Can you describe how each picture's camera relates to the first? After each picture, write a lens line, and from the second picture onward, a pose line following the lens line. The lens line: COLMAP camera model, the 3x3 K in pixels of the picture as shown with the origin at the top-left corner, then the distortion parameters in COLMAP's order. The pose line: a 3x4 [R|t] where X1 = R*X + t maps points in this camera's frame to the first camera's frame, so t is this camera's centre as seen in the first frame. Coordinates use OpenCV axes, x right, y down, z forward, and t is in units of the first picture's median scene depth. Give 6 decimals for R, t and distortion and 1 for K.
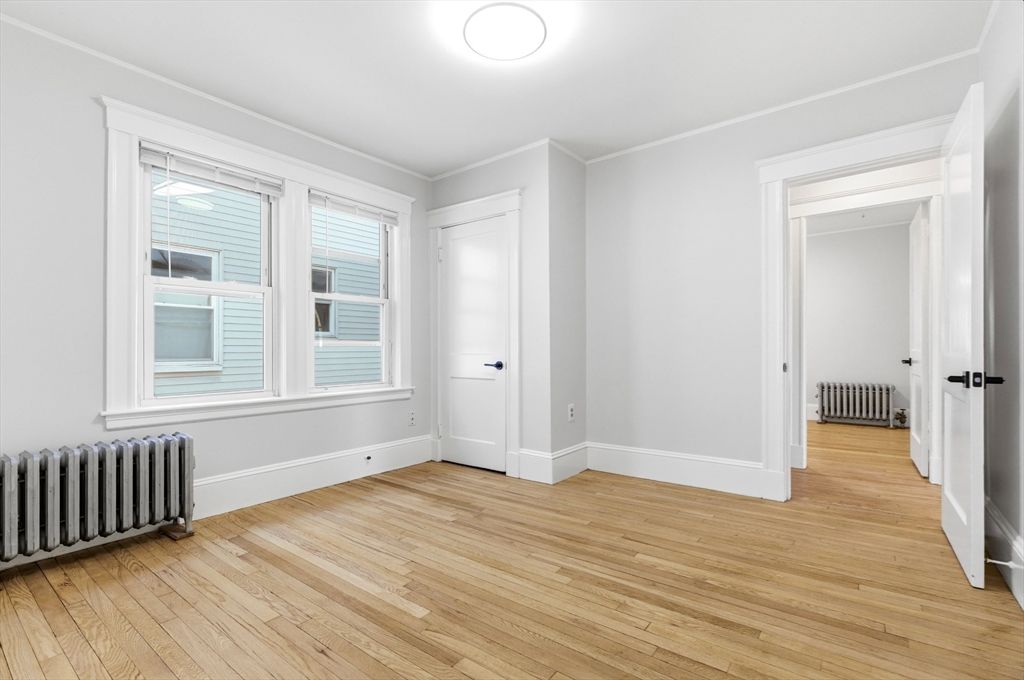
lens RADIAL K [[455.5, 0, 517.7], [0, 455.5, 352.3], [0, 0, 1]] dist [0.001971, 0.000358]
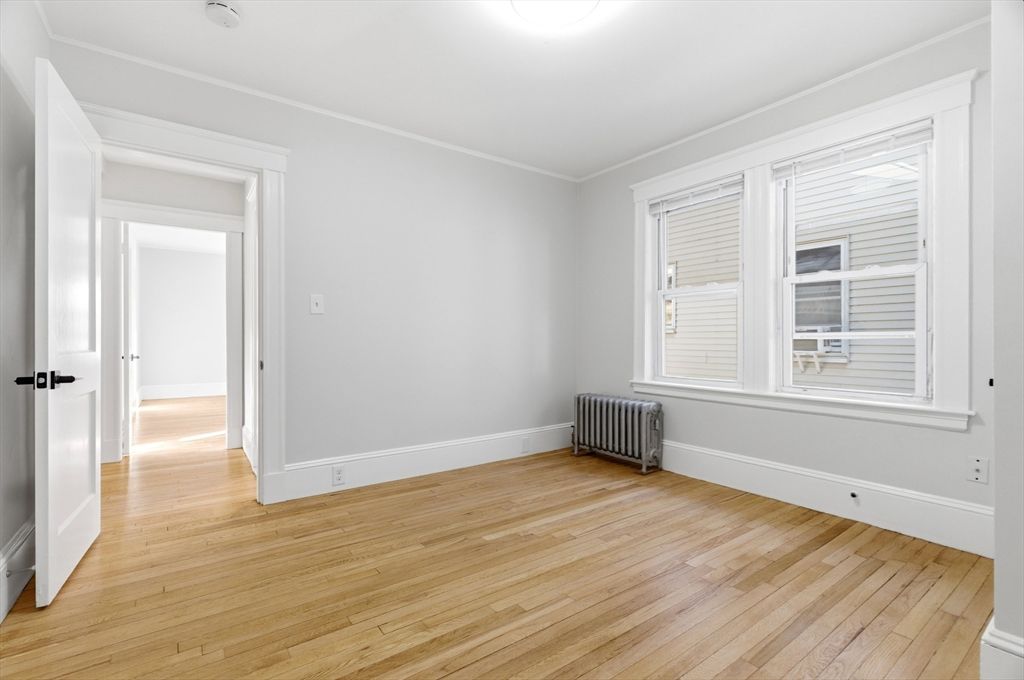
lens RADIAL K [[455.5, 0, 510.5], [0, 455.5, 342.6], [0, 0, 1]] dist [0.001971, 0.000358]
pose [[-0.283481, 0.004912, -0.958965, 0.735693], [-0.004942, 0.999966, 0.006583, -0.012858], [0.958965, 0.006605, -0.283447, 0.995207]]
